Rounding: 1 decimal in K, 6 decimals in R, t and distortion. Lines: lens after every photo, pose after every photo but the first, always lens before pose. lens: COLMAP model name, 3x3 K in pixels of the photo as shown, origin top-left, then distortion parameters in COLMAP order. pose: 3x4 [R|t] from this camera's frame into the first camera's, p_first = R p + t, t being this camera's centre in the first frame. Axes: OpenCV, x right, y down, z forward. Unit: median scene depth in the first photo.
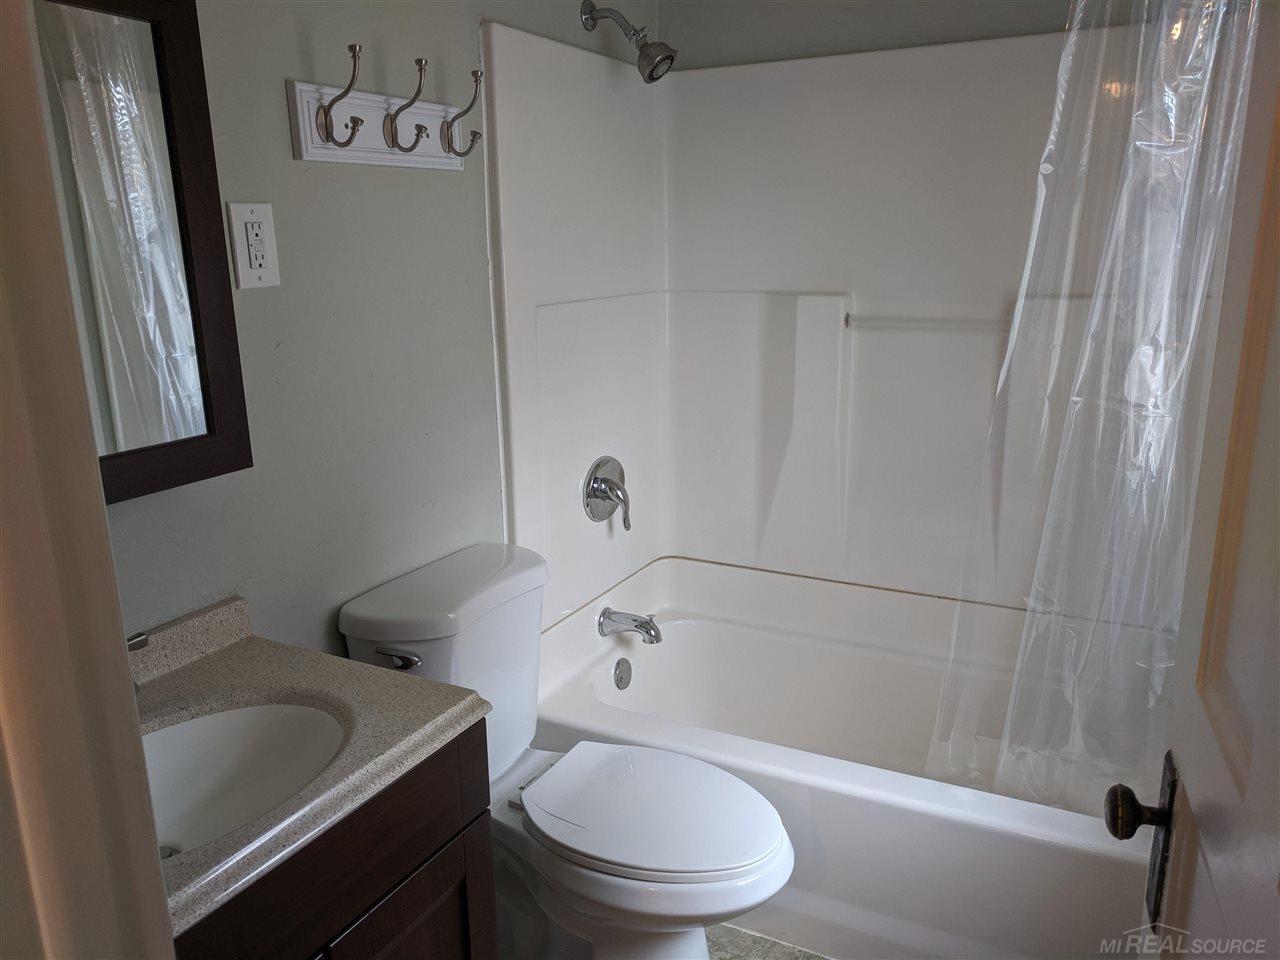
lens RADIAL K [[972.9, 0, 641.0], [0, 972.9, 481.9], [0, 0, 1]] dist [-0.003901, 0.022491]
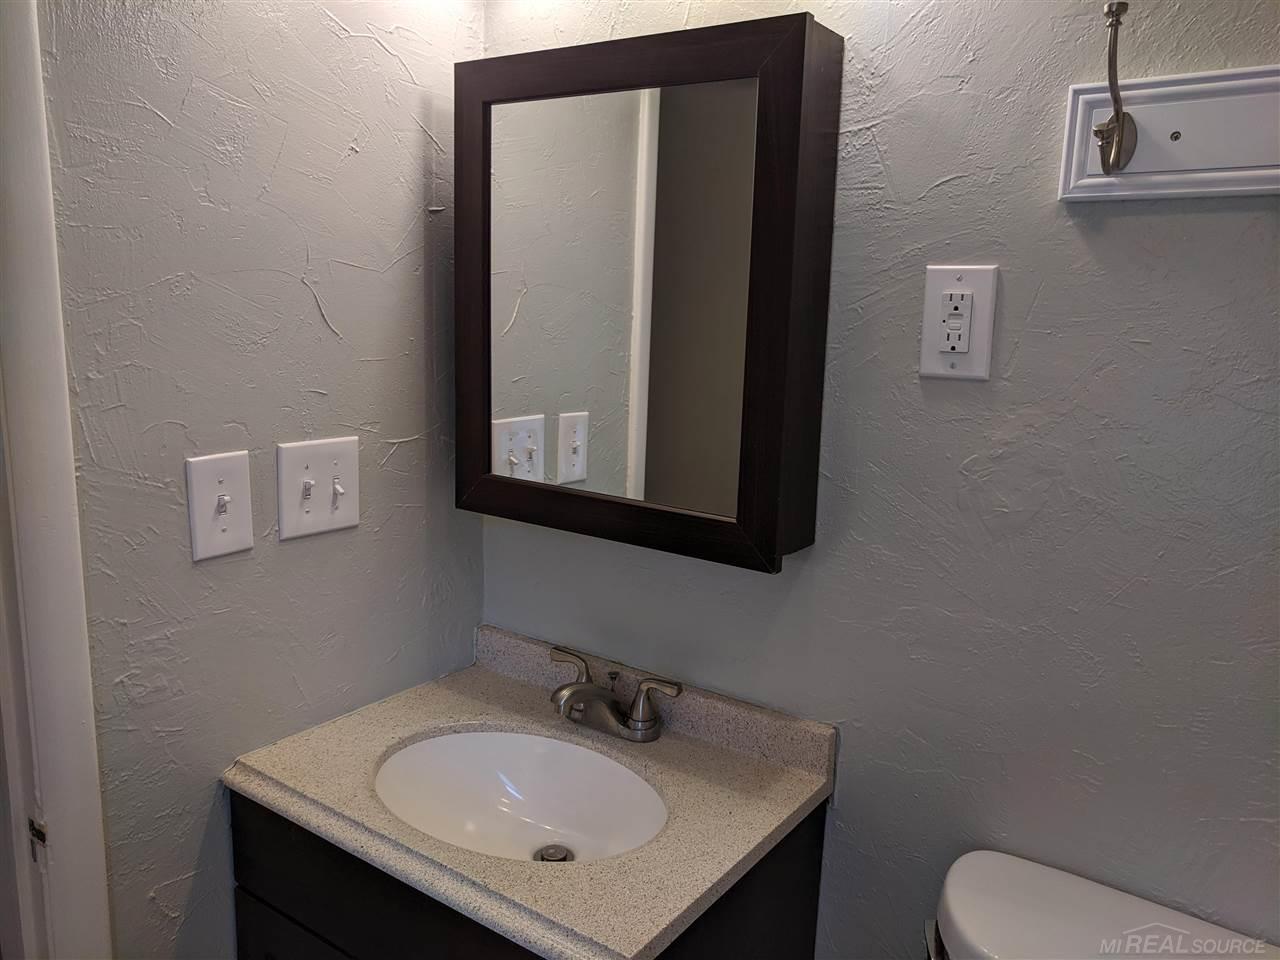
lens RADIAL K [[972.9, 0, 639.6], [0, 972.9, 479.7], [0, 0, 1]] dist [-0.003901, 0.022491]
pose [[-0.117502, 0.193830, -0.973973, 0.387956], [-0.284298, 0.933152, 0.220004, -0.224968], [0.951508, 0.302750, -0.054541, 0.844285]]
